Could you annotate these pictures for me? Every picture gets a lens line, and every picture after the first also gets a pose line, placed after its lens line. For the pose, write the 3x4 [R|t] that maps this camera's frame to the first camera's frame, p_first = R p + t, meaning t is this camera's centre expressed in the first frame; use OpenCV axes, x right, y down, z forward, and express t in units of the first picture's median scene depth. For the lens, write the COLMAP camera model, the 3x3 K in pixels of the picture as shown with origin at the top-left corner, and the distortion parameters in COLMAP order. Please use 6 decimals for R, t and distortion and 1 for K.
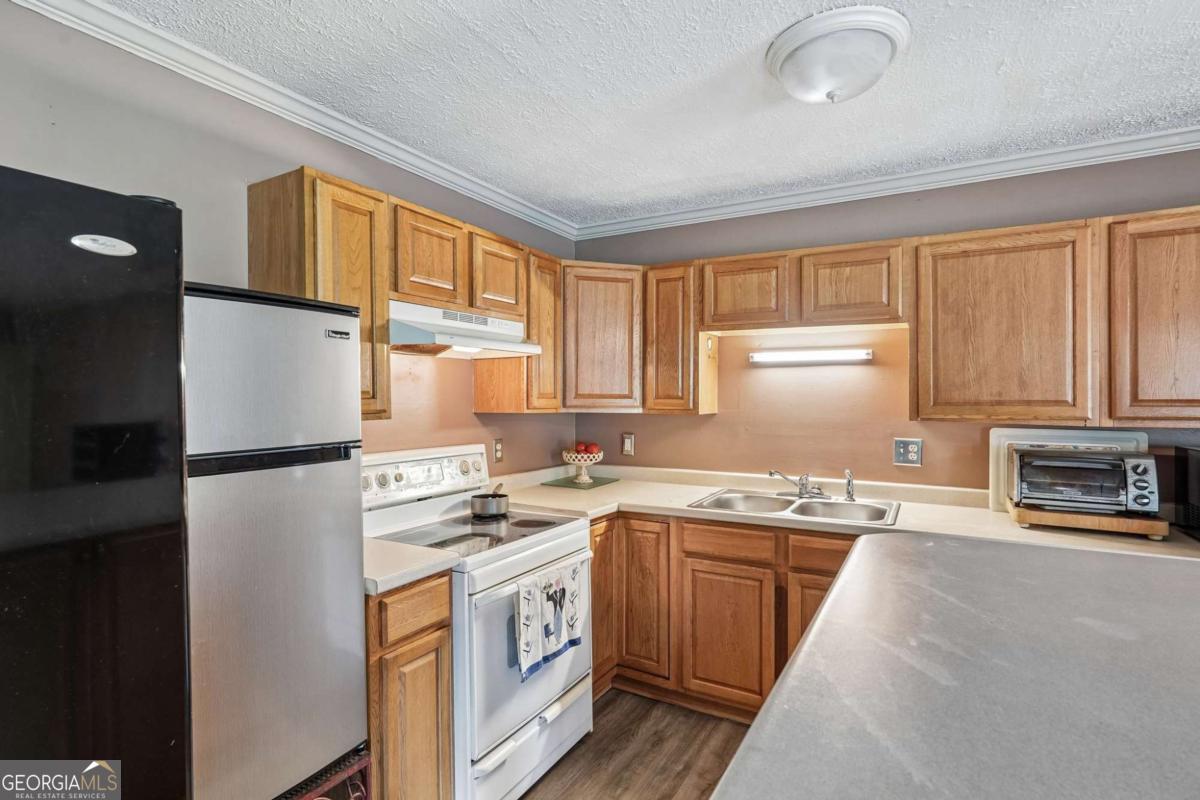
lens RADIAL K [[593.1, 0, 596.2], [0, 593.1, 392.4], [0, 0, 1]] dist [-0.004167, 0.000591]
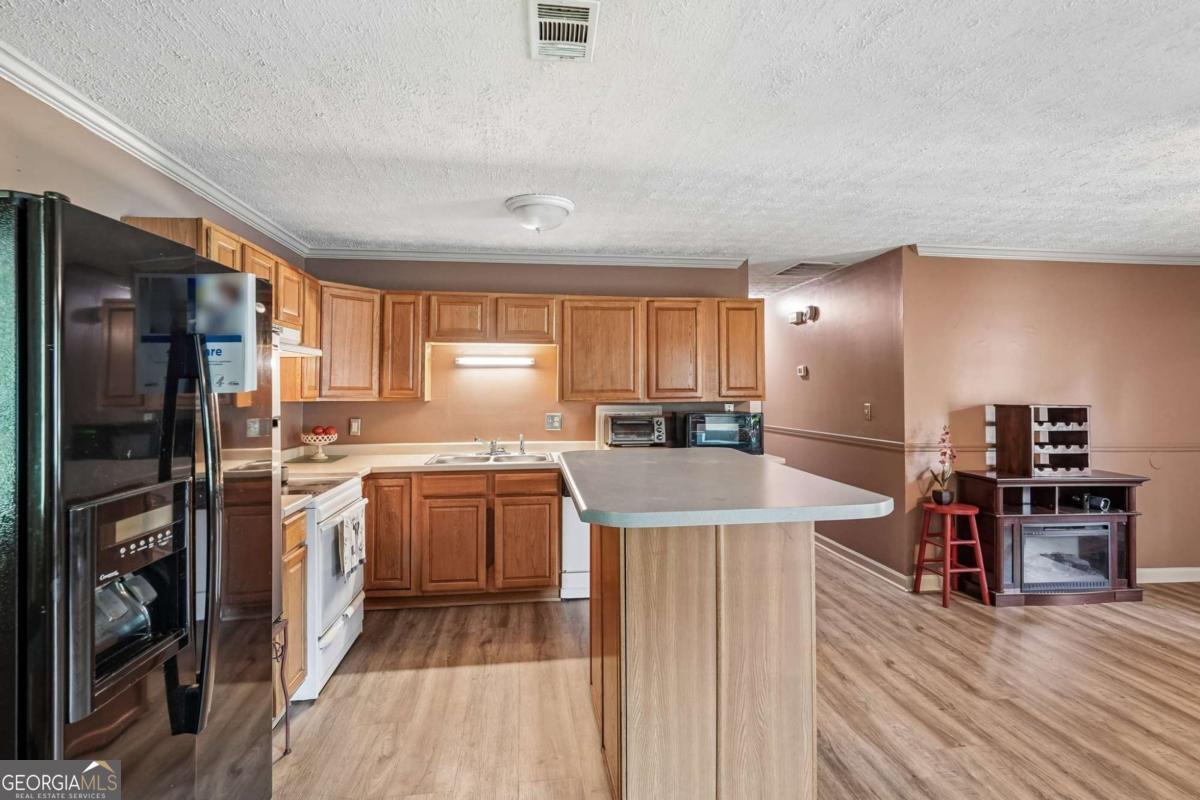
lens RADIAL K [[593.1, 0, 596.2], [0, 593.1, 392.4], [0, 0, 1]] dist [-0.004167, 0.000591]
pose [[0.804754, -0.006377, 0.593574, -0.400544], [0.000525, 0.999950, 0.010032, 0.003414], [-0.593608, -0.007762, 0.804717, -0.442390]]
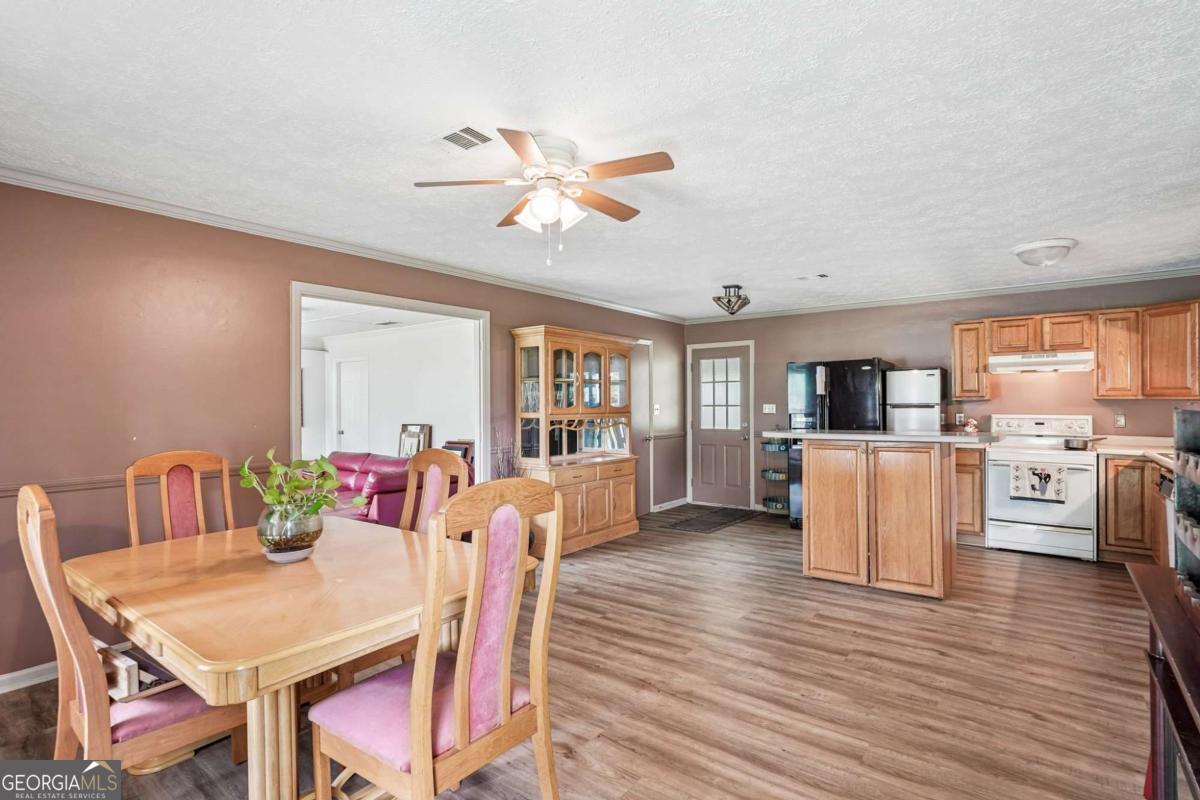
lens RADIAL K [[584.3, 0, 601.8], [0, 584.3, 401.6], [0, 0, 1]] dist [-0.000270, 0.001852]
pose [[-0.131938, -0.005587, -0.991242, 2.172308], [0.009503, 0.999931, -0.006901, 0.047823], [0.991212, -0.010330, -0.131876, -0.361018]]
